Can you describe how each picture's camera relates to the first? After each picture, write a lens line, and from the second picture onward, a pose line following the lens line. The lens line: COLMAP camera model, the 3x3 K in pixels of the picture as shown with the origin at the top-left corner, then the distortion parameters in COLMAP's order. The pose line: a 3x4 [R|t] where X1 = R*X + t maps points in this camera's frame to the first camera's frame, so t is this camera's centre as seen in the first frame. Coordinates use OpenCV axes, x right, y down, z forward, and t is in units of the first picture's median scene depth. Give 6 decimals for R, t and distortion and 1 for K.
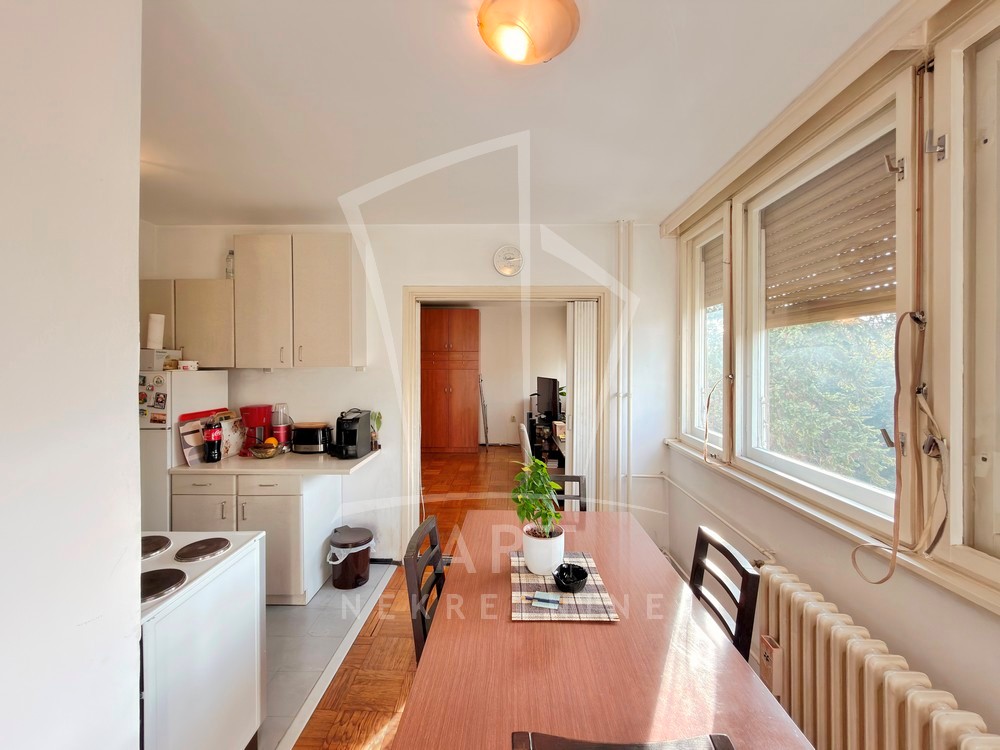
lens RADIAL K [[423.7, 0, 498.3], [0, 423.7, 357.5], [0, 0, 1]] dist [-0.000539, -0.000080]
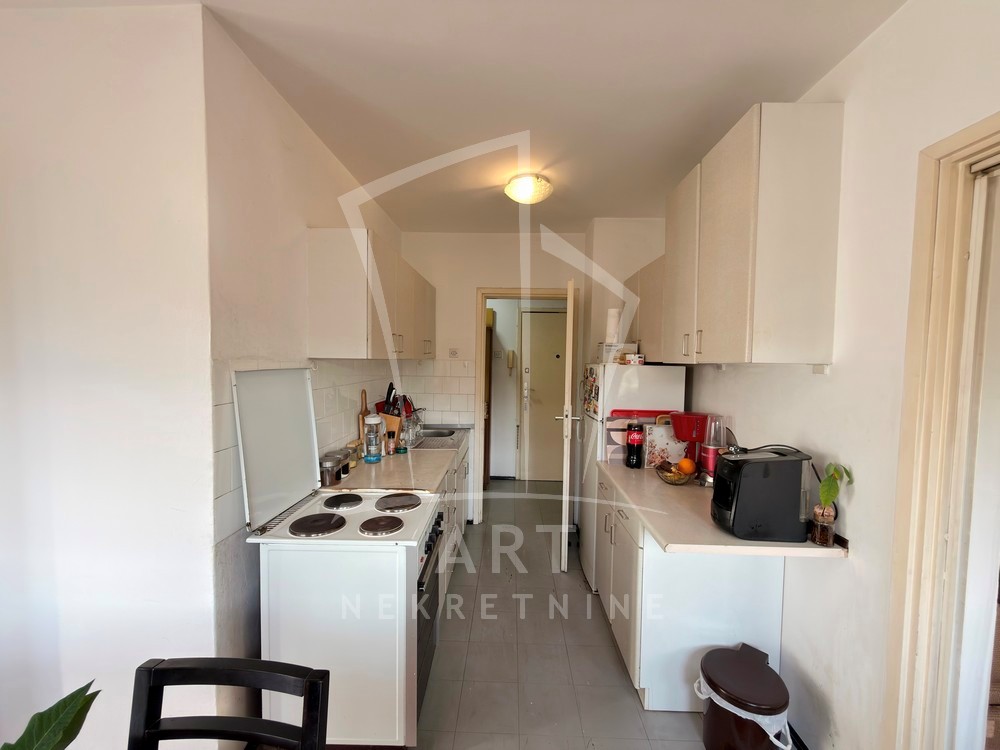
lens RADIAL K [[401.4, 0, 495.0], [0, 401.4, 377.6], [0, 0, 1]] dist [-0.000661, -0.000143]
pose [[-0.004120, 0.048620, -0.998809, 0.160563], [-0.003438, 0.998811, 0.048634, 0.017558], [0.999986, 0.003634, -0.003948, 0.710471]]
